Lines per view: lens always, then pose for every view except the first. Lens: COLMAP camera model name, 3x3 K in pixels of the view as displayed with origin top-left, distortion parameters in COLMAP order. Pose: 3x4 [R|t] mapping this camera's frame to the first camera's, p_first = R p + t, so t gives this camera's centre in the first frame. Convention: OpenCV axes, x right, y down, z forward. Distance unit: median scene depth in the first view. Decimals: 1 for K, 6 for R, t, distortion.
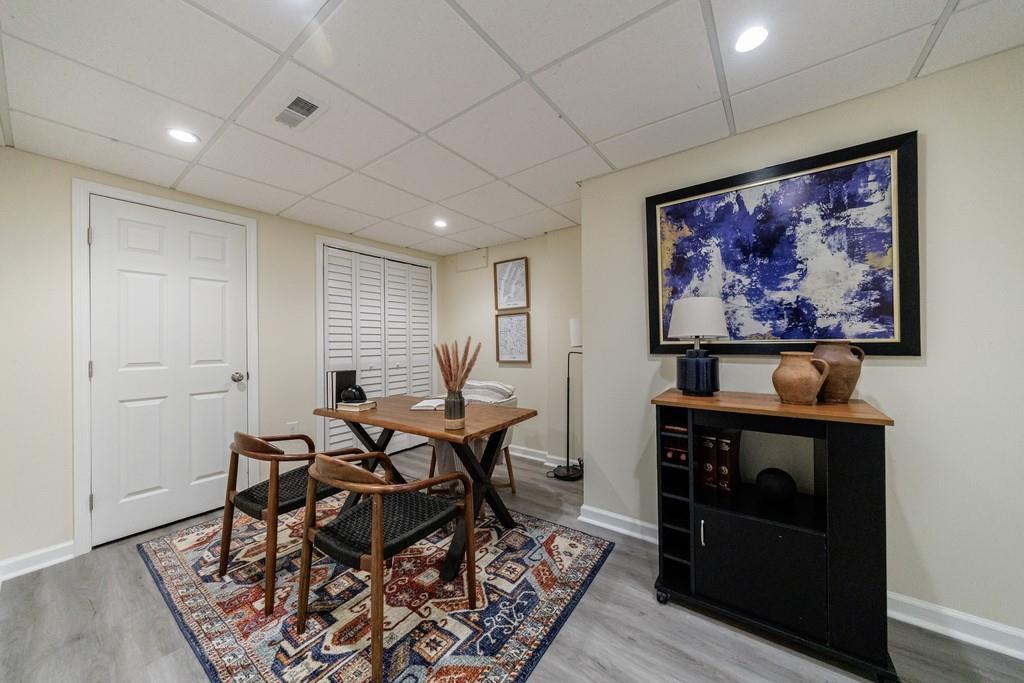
lens RADIAL K [[353.6, 0, 508.7], [0, 353.6, 339.5], [0, 0, 1]] dist [-0.001295, -0.000160]
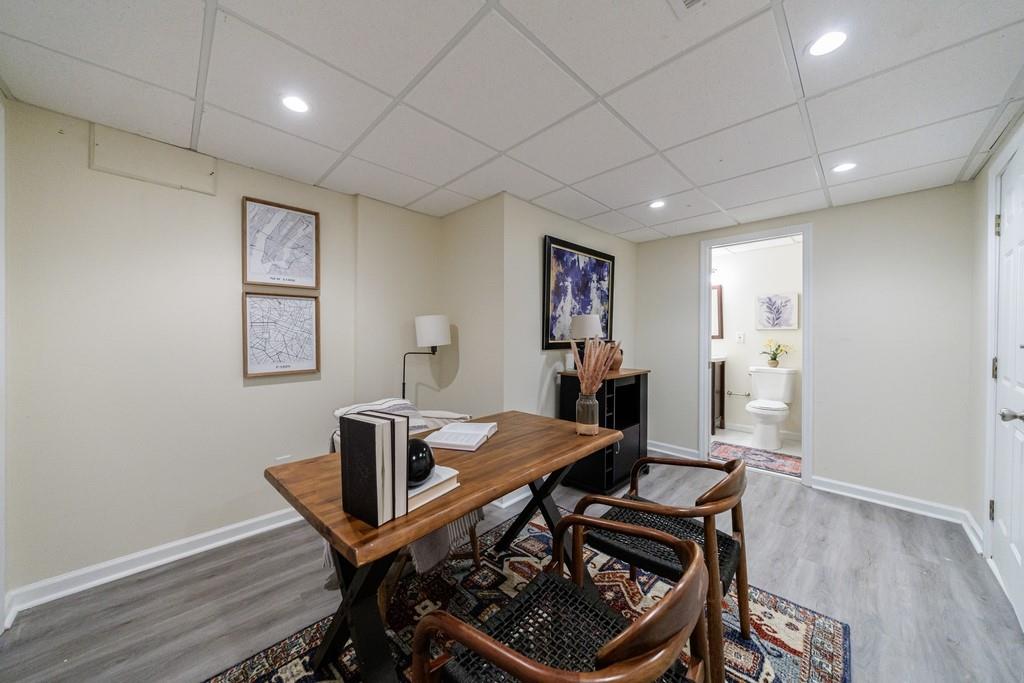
lens RADIAL K [[353.6, 0, 508.7], [0, 353.6, 339.5], [0, 0, 1]] dist [-0.001295, -0.000160]
pose [[0.134996, 0.004291, 0.990837, -1.049422], [-0.008010, 0.999963, -0.003239, 0.006438], [-0.990814, -0.007500, 0.135025, 1.032182]]
